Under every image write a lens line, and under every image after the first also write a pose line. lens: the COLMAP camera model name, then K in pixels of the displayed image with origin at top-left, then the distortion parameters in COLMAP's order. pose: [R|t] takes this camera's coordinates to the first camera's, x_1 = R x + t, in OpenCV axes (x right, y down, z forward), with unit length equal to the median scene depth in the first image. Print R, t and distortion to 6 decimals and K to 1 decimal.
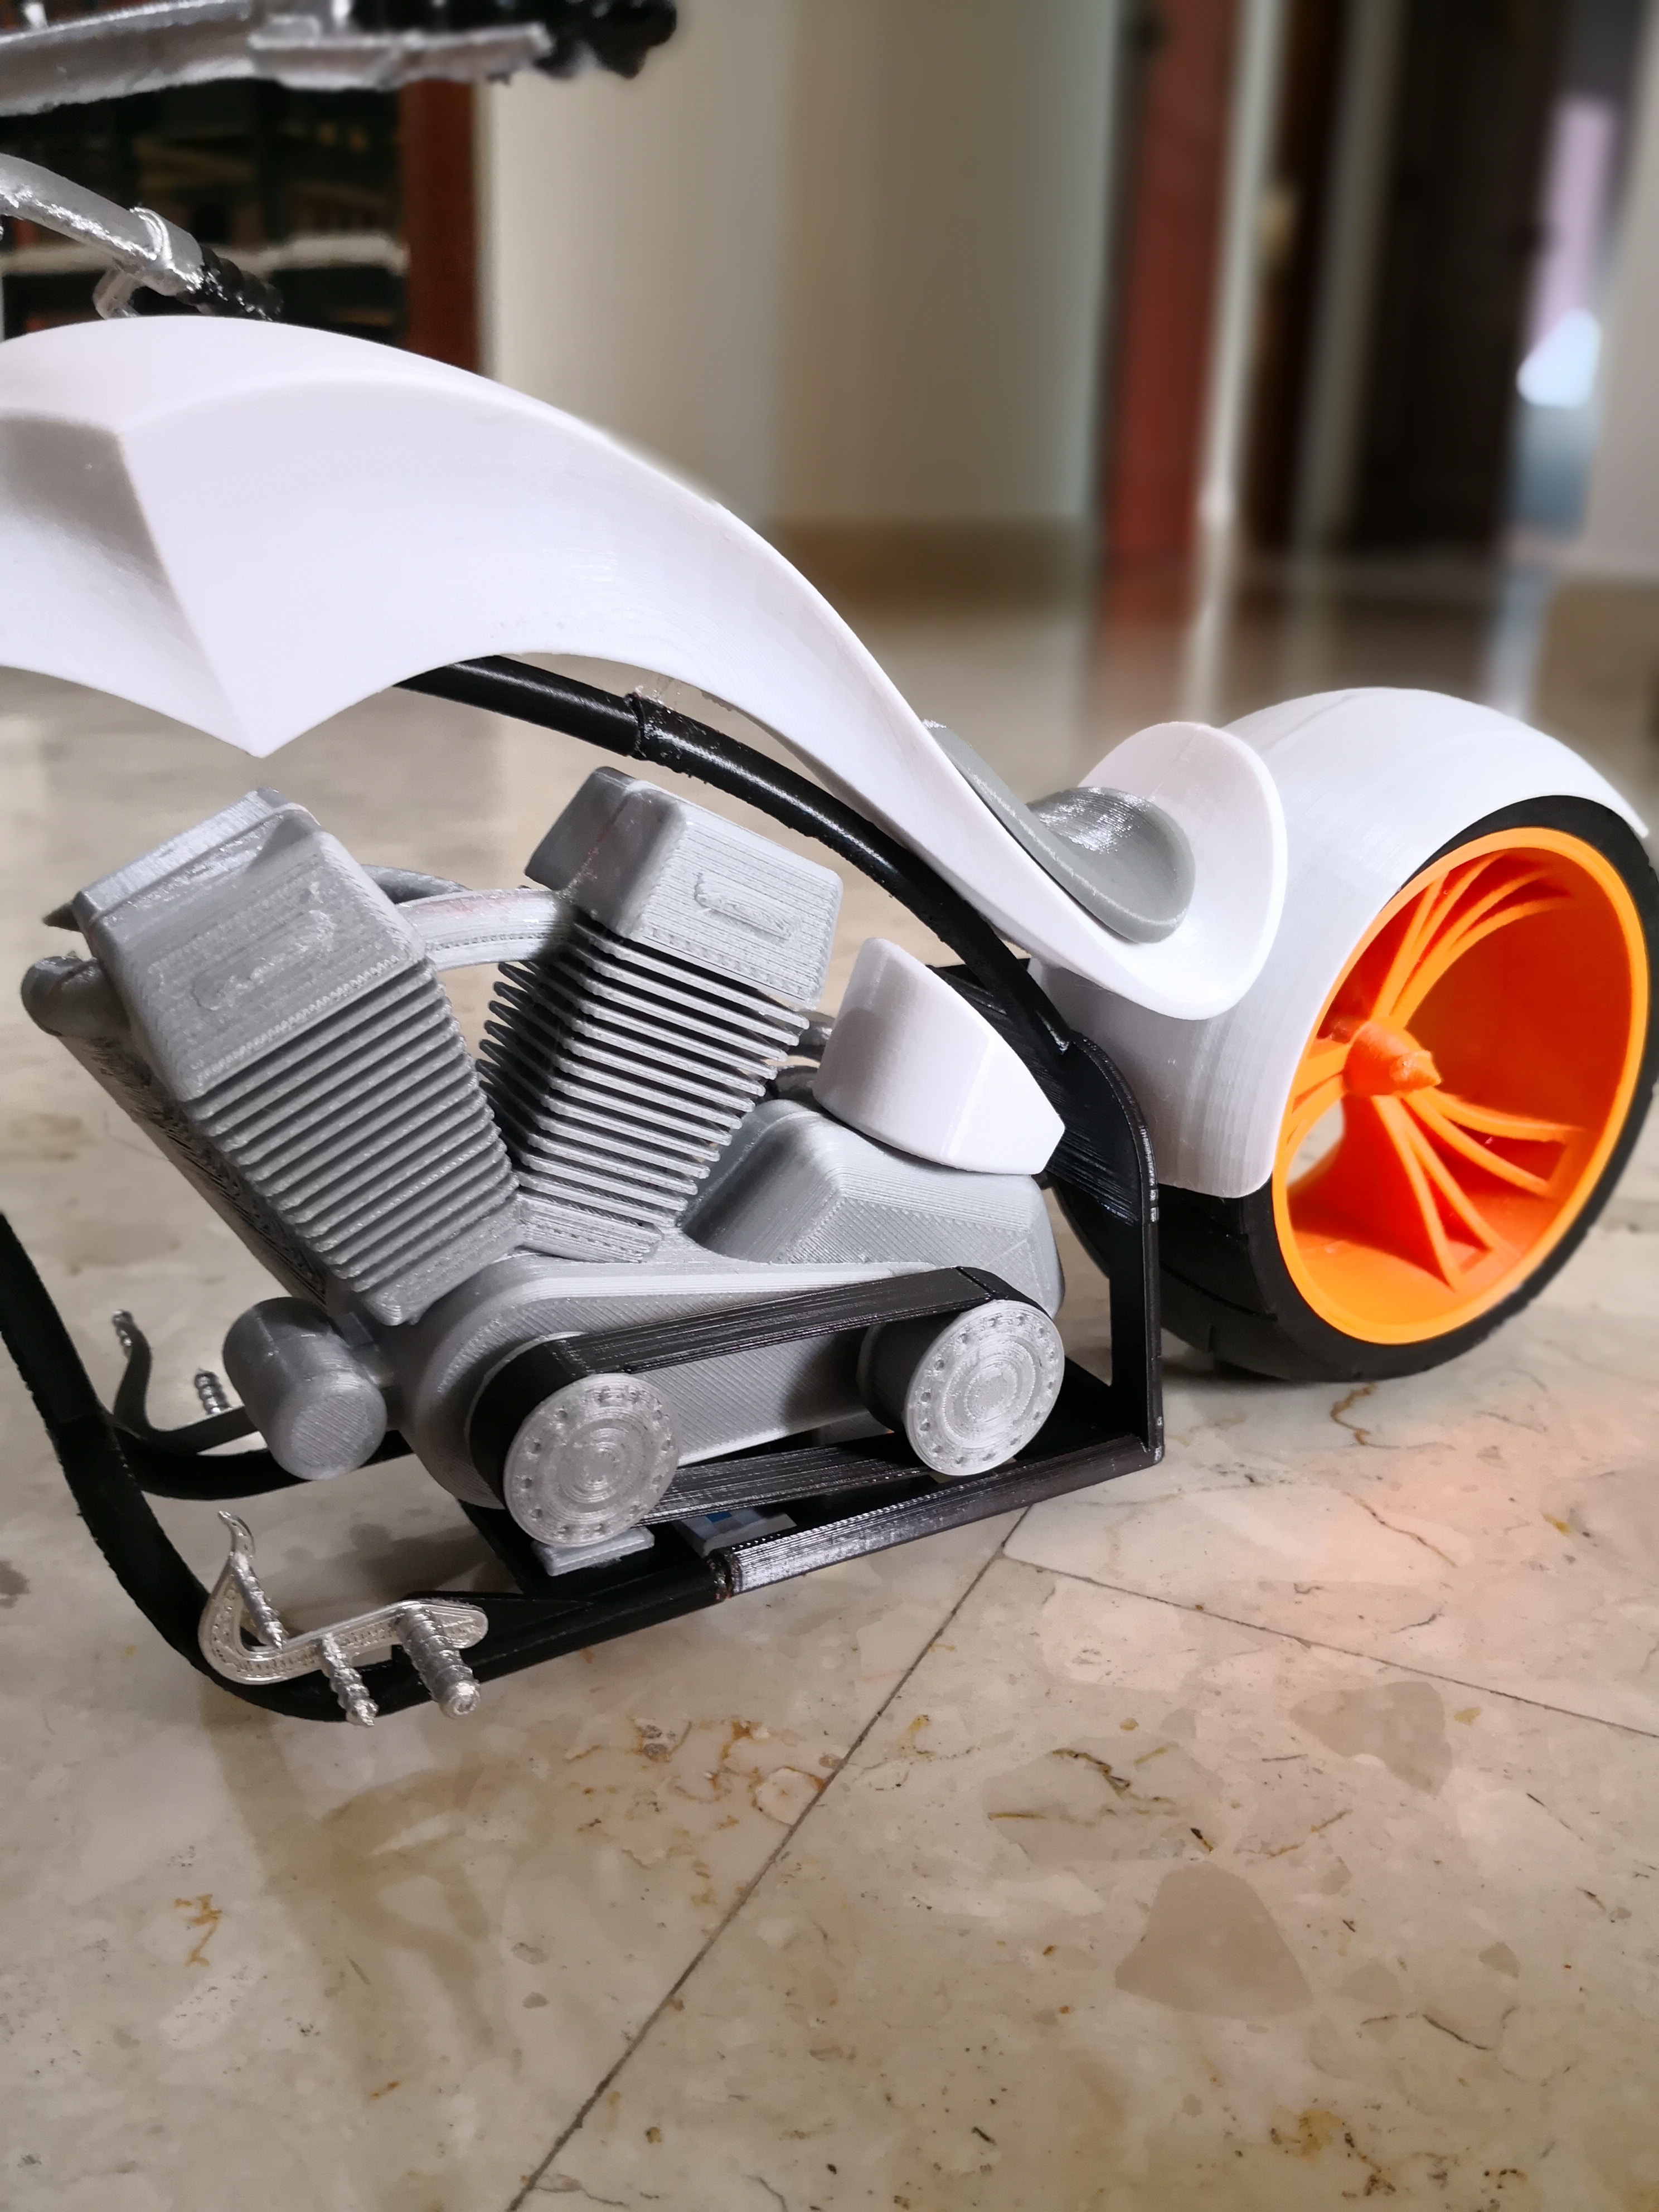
lens RADIAL K [[2064.3, 0, 829.5], [0, 2064.3, 1106.0], [0, 0, 1]] dist [0.002386, 0.002282]
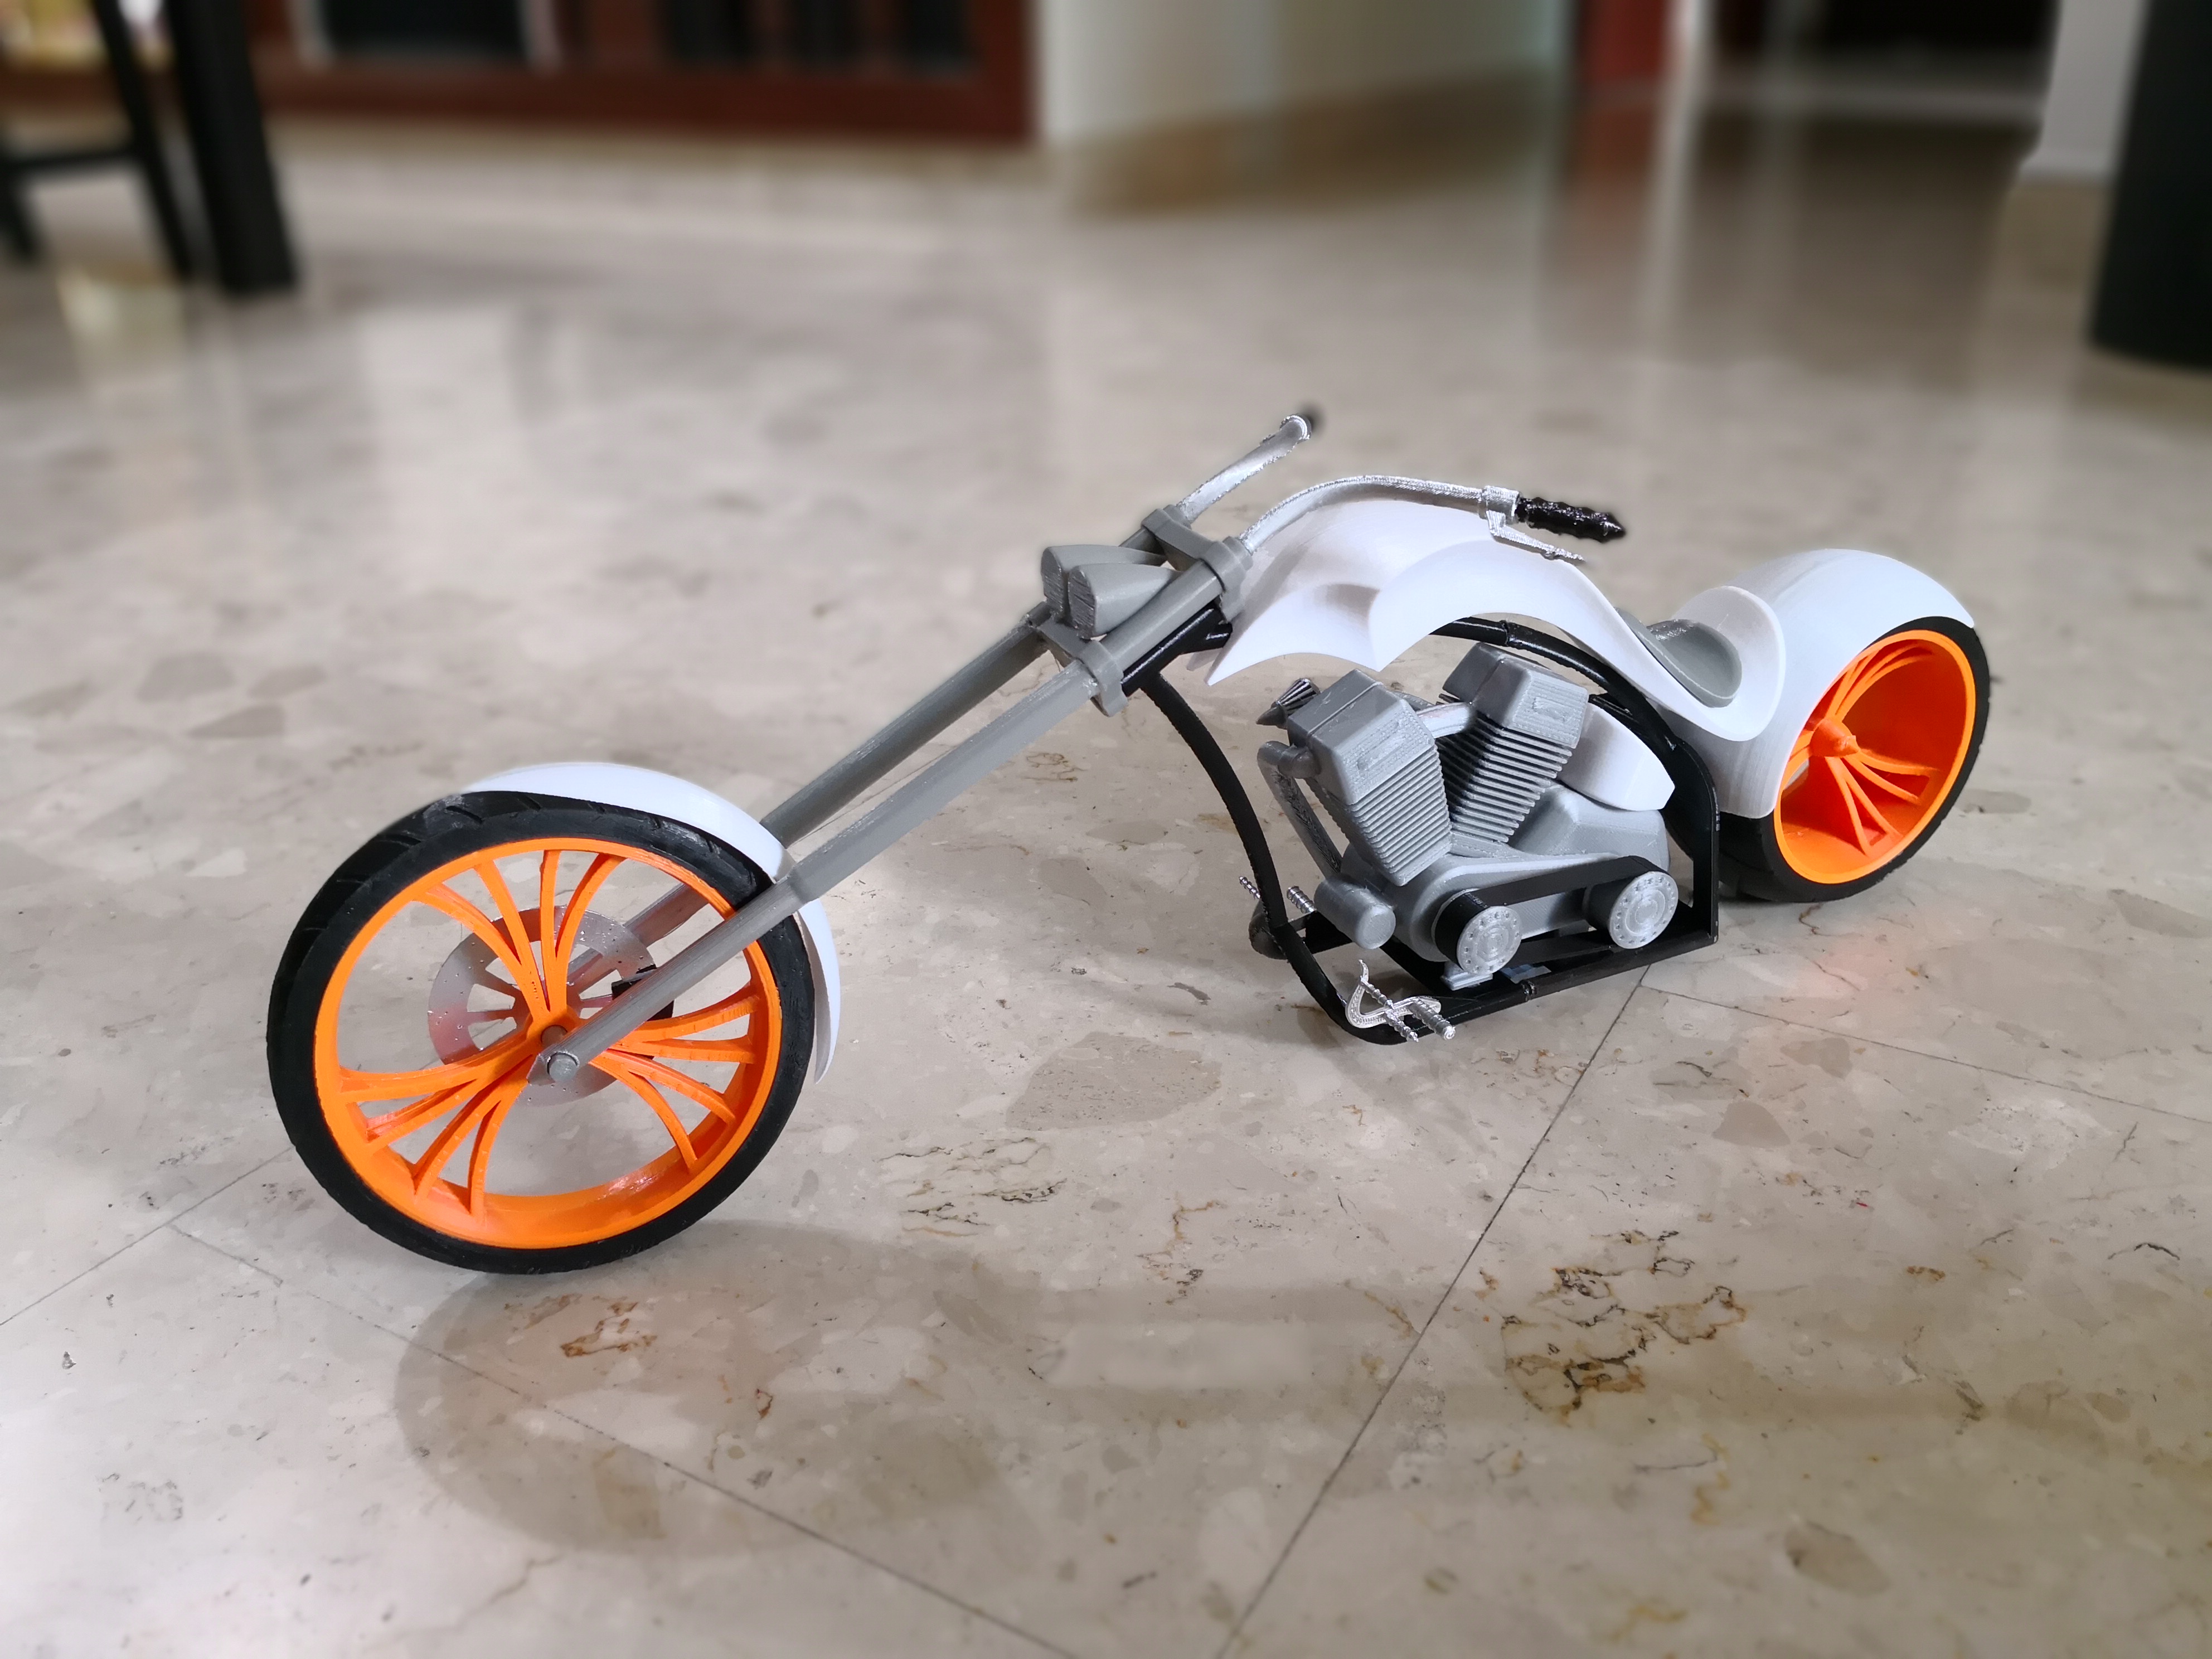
lens RADIAL K [[2001.9, 0, 1048.4], [0, 2001.9, 872.8], [0, 0, 1]] dist [0.006199, -0.015109]
pose [[0.993759, -0.006379, -0.111364, -0.323301], [0.020941, 0.991282, 0.130084, -0.200102], [0.109563, -0.131605, 0.985229, -1.211001]]
